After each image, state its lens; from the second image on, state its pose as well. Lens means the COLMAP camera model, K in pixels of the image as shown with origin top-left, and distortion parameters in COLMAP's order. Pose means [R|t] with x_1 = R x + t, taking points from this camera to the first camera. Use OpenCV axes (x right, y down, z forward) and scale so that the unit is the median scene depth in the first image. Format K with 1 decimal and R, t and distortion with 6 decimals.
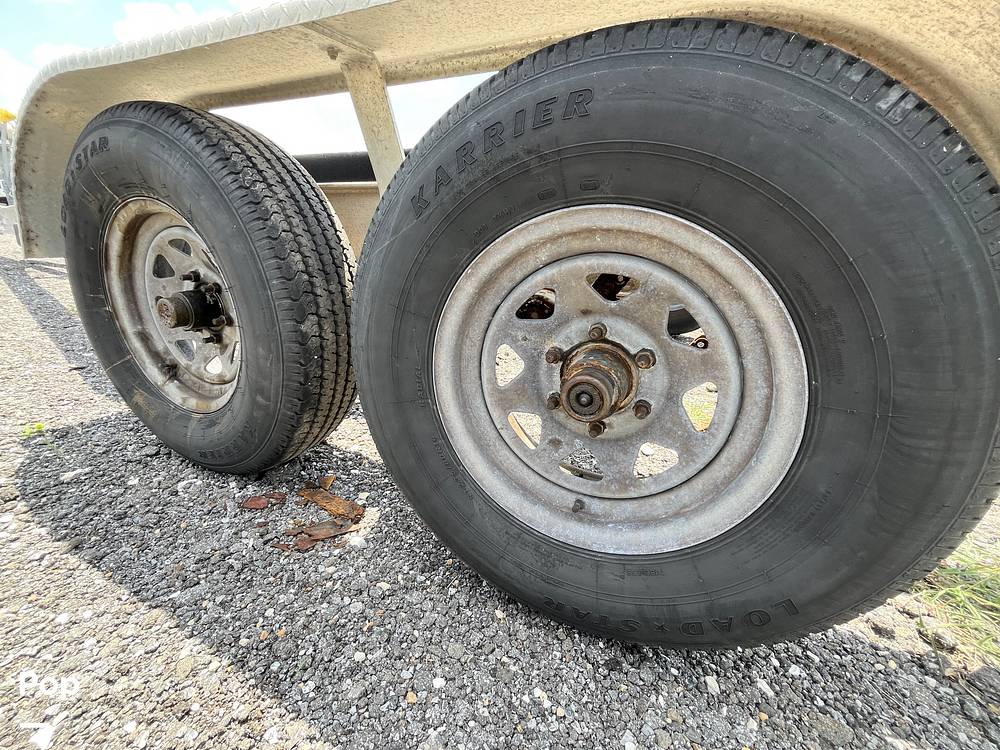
lens RADIAL K [[402.2, 0, 500.0], [0, 402.2, 375.0], [0, 0, 1]] dist [-0.004132, -0.000568]
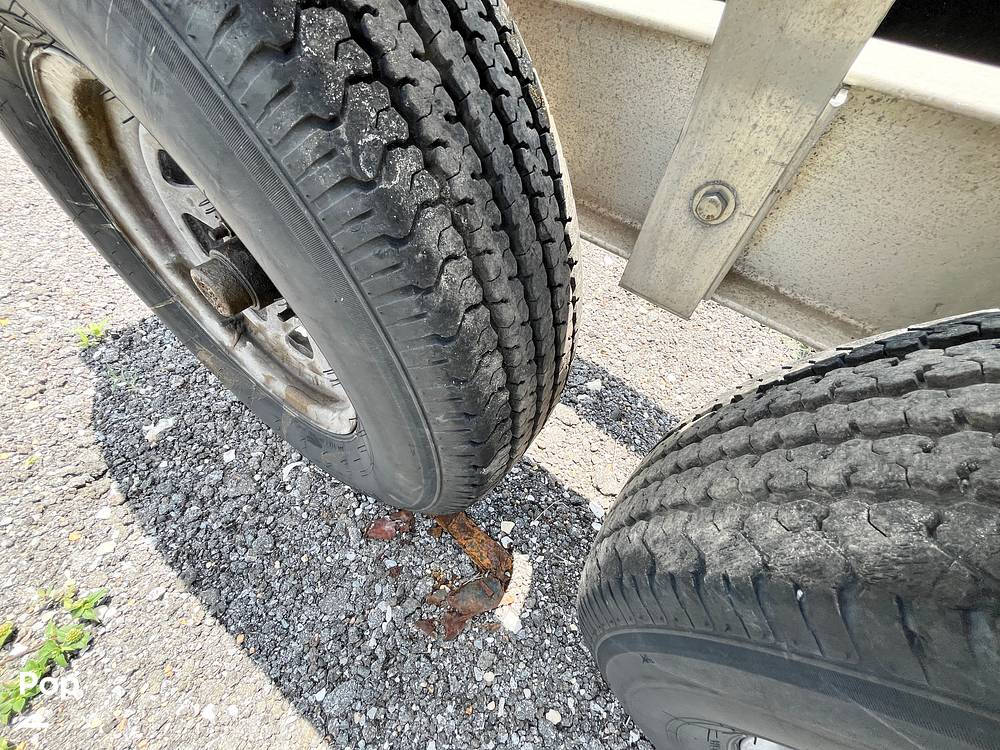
lens RADIAL K [[402.2, 0, 500.0], [0, 402.2, 375.0], [0, 0, 1]] dist [-0.004132, -0.000568]
pose [[0.980391, 0.183229, -0.072530, -0.436491], [-0.114317, 0.828606, 0.548036, -0.468140], [0.160515, -0.528999, 0.833304, 0.621295]]
